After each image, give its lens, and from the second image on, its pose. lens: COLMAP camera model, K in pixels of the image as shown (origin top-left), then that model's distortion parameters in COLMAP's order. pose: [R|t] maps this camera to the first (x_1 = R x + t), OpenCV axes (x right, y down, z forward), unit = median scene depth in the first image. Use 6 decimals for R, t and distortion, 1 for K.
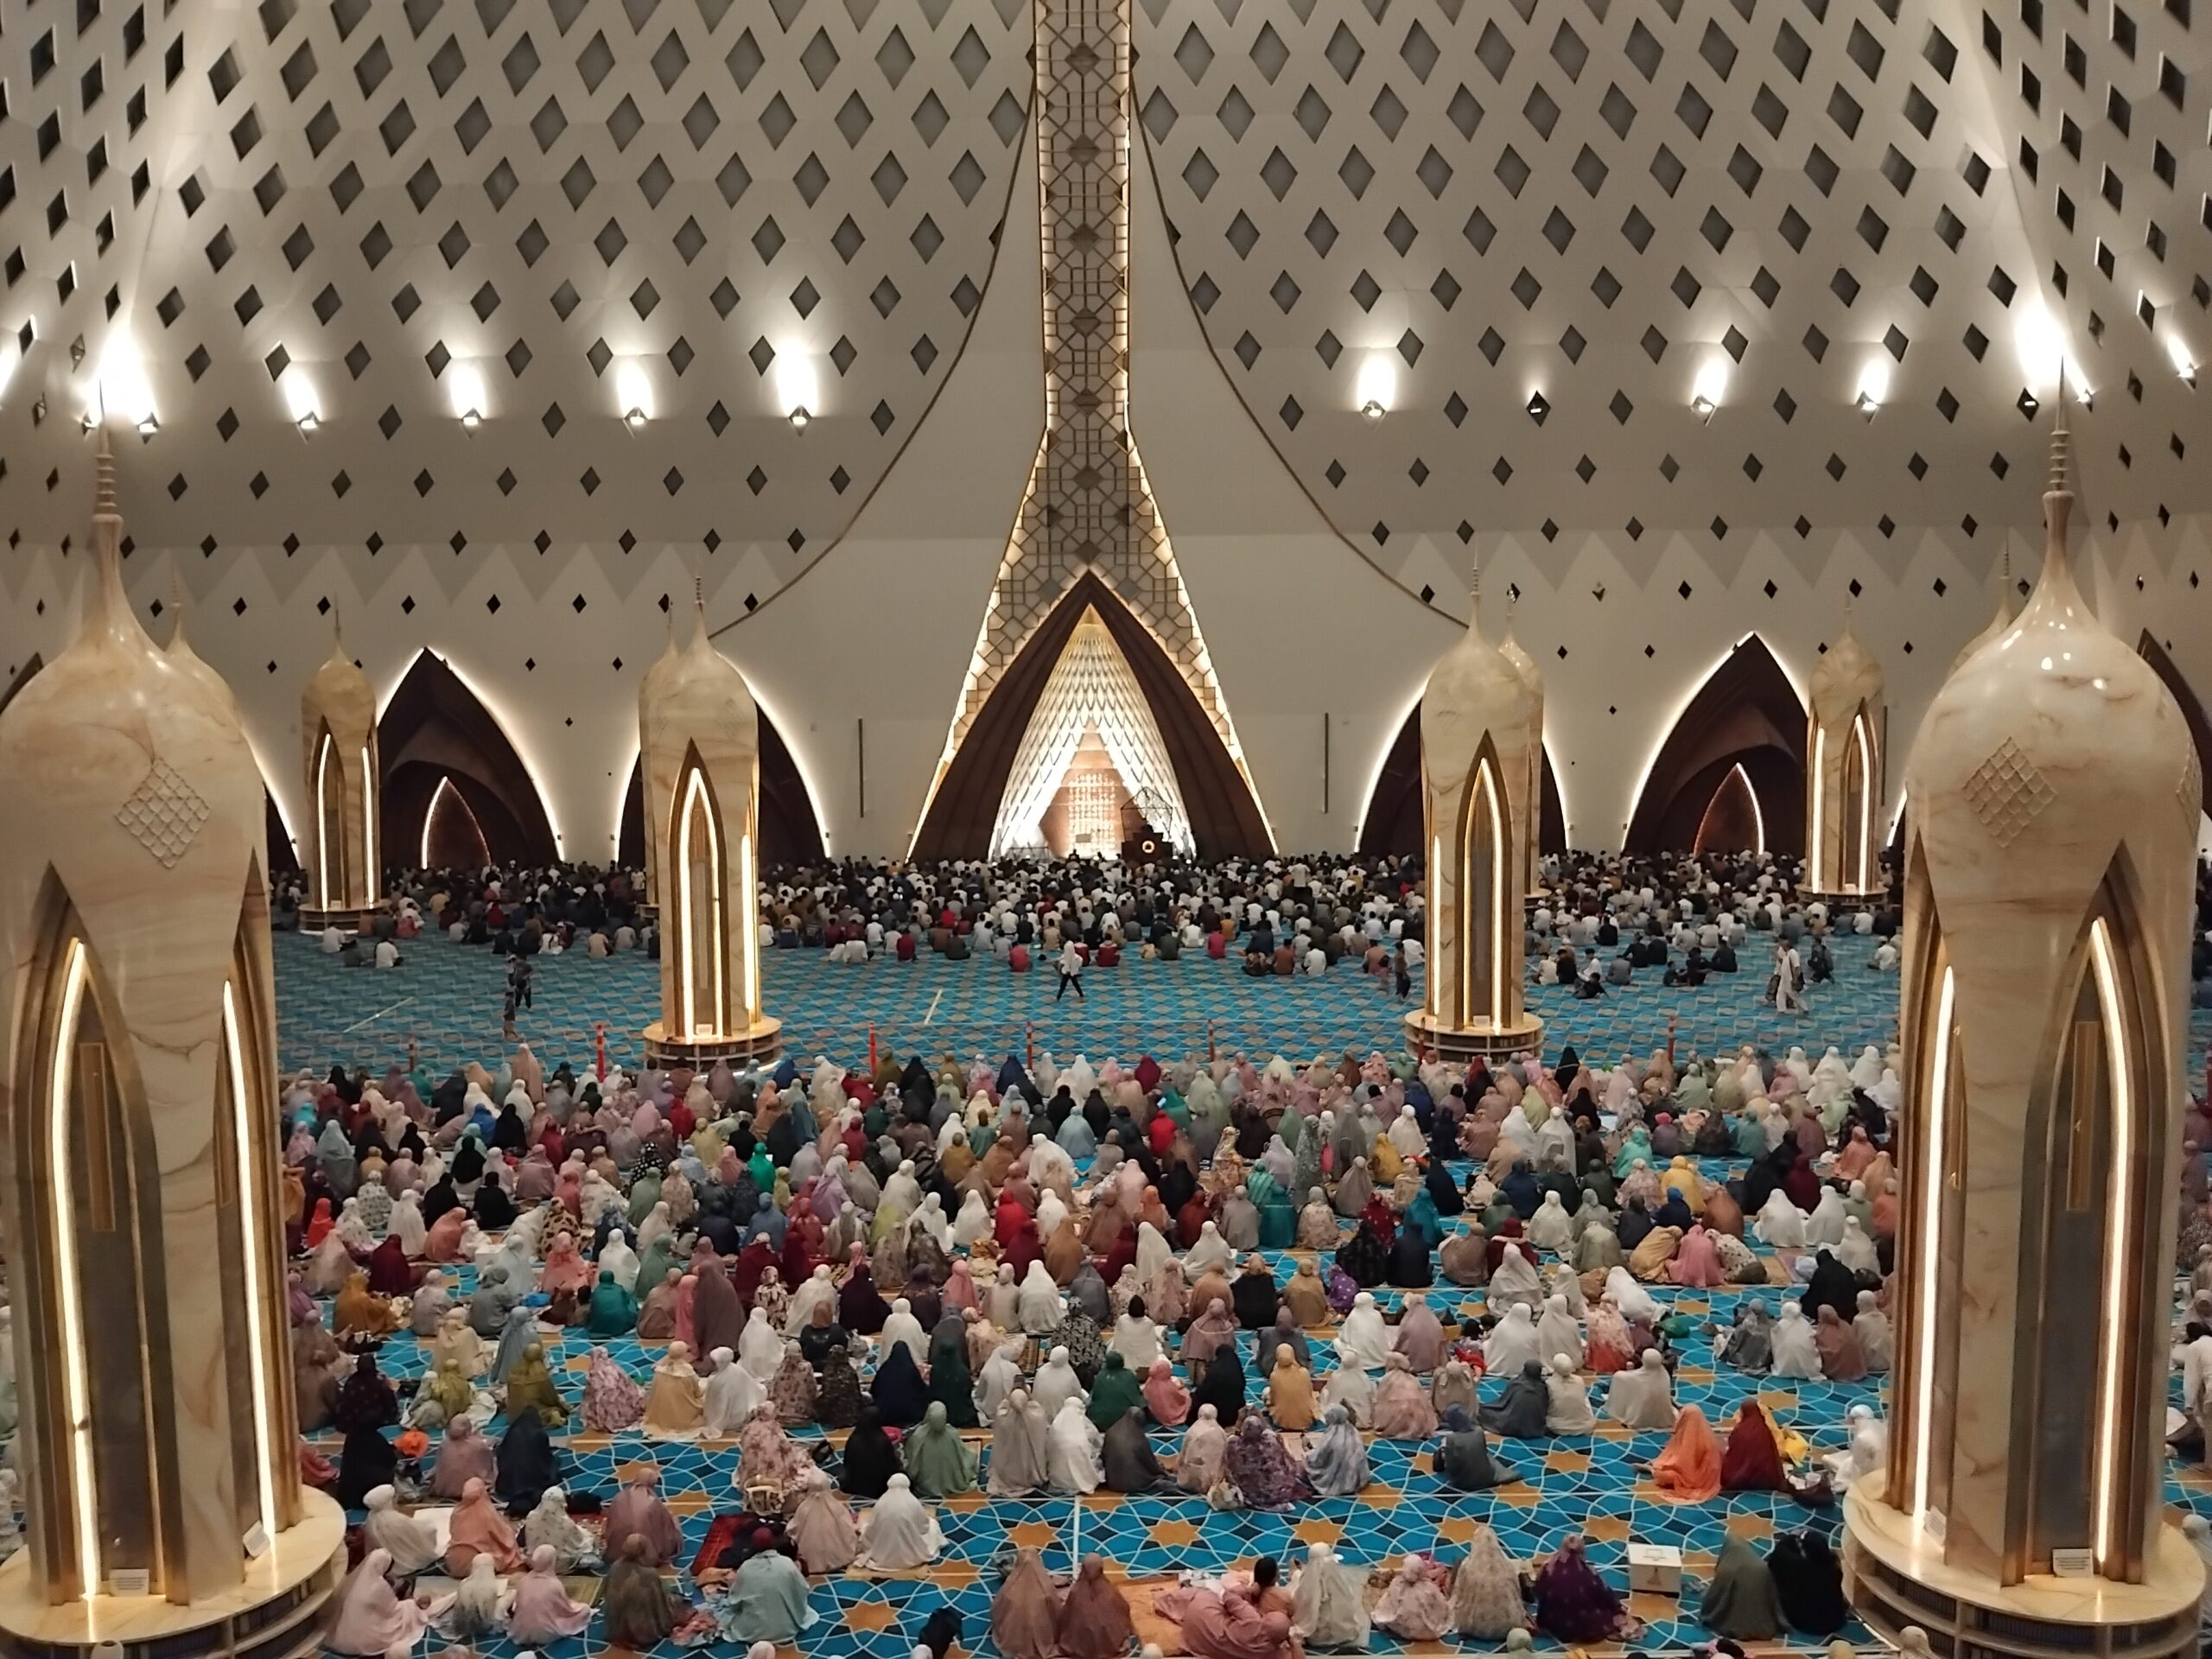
lens RADIAL K [[1660.4, 0, 1102.8], [0, 1660.4, 826.3], [0, 0, 1]] dist [0.068437, -0.137584]
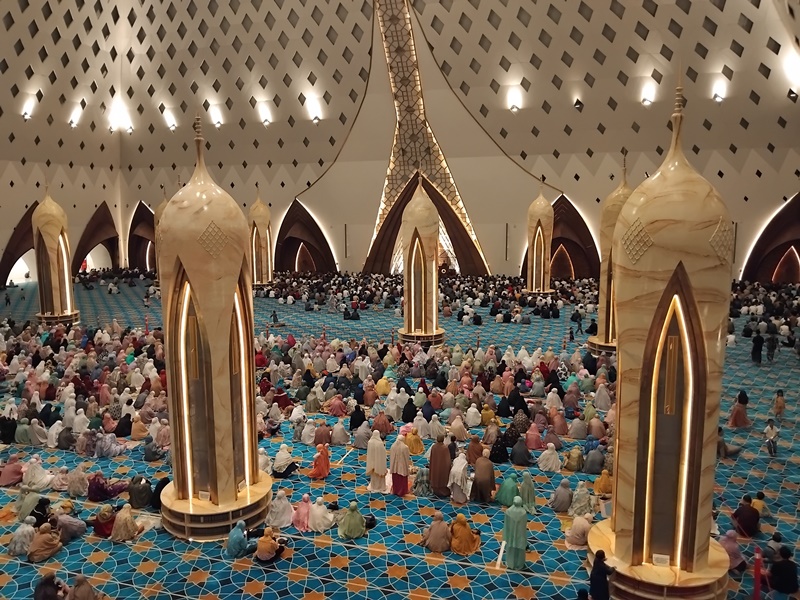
lens RADIAL K [[612.9, 0, 400.0], [0, 612.9, 300.0], [0, 0, 1]] dist [0.056301, -0.115399]
pose [[0.957941, 0.045206, -0.283383, 0.289423], [-0.028600, 0.997637, 0.062466, -0.001848], [0.285537, -0.051734, 0.956970, -0.006519]]
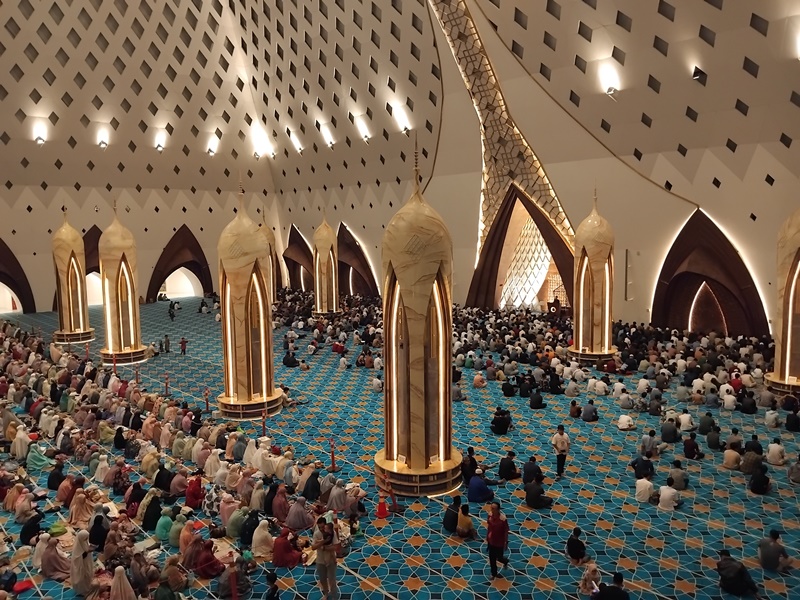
lens RADIAL K [[621.1, 0, 397.8], [0, 621.1, 296.1], [0, 0, 1]] dist [0.066975, -0.156247]
pose [[0.676342, 0.079423, -0.732293, 0.556999], [-0.061074, 0.996793, 0.051703, -0.040065], [0.734051, 0.009755, 0.679024, 0.351754]]
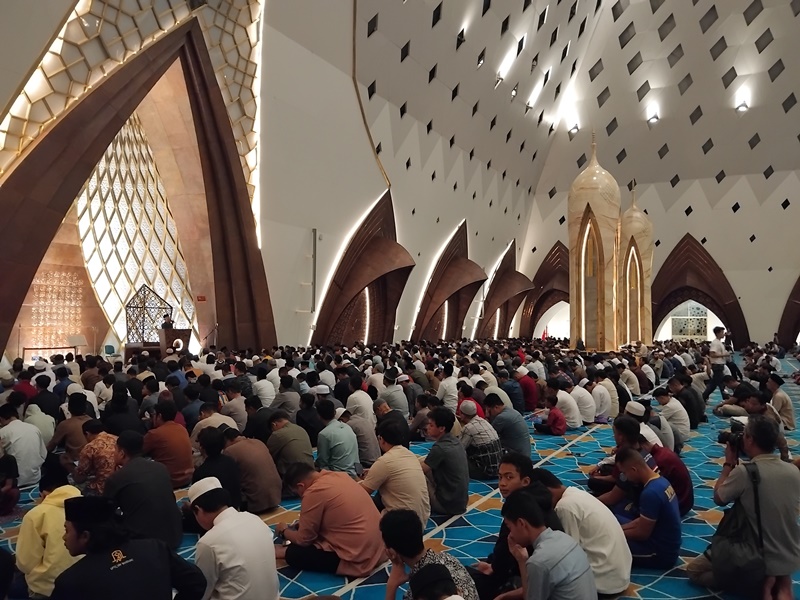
lens RADIAL K [[621.1, 0, 397.8], [0, 621.1, 296.1], [0, 0, 1]] dist [0.066975, -0.156247]
pose [[0.486811, 0.055657, 0.871732, -0.255355], [0.071370, 0.992097, -0.103197, 0.035998], [-0.870587, 0.112453, 0.478992, 0.834904]]
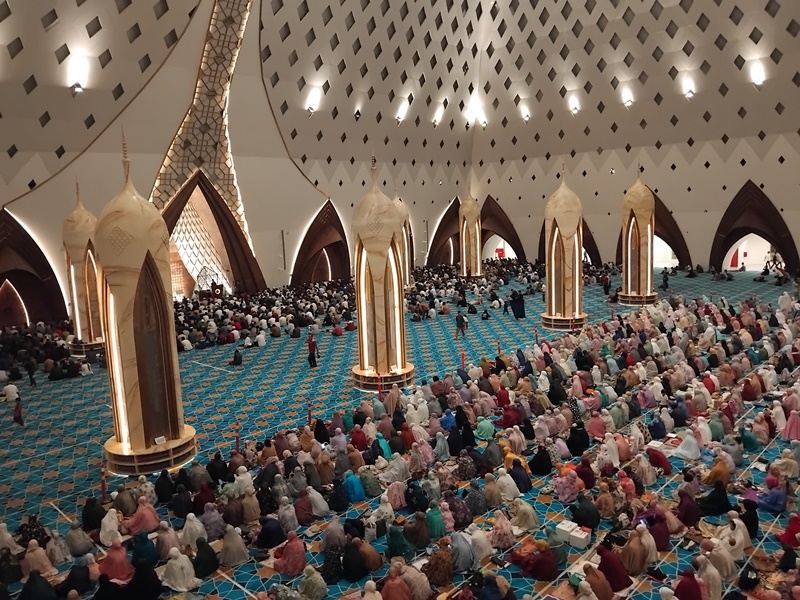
lens RADIAL K [[621.1, 0, 397.8], [0, 621.1, 296.1], [0, 0, 1]] dist [0.066975, -0.156247]
pose [[0.695202, -0.121643, 0.708447, -0.481387], [0.106015, 0.992150, 0.066322, -0.013492], [-0.710953, 0.028999, 0.702641, 0.241446]]
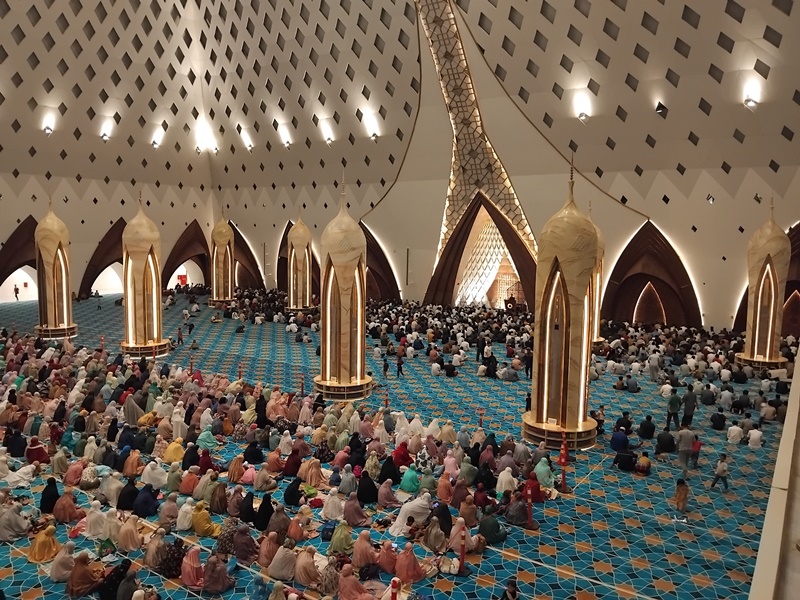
lens RADIAL K [[621.1, 0, 397.8], [0, 621.1, 296.1], [0, 0, 1]] dist [0.066975, -0.156247]
pose [[0.825756, 0.082065, -0.558025, 0.456490], [-0.077376, 0.996487, 0.032047, -0.021496], [0.558695, 0.016715, 0.829205, 0.188650]]
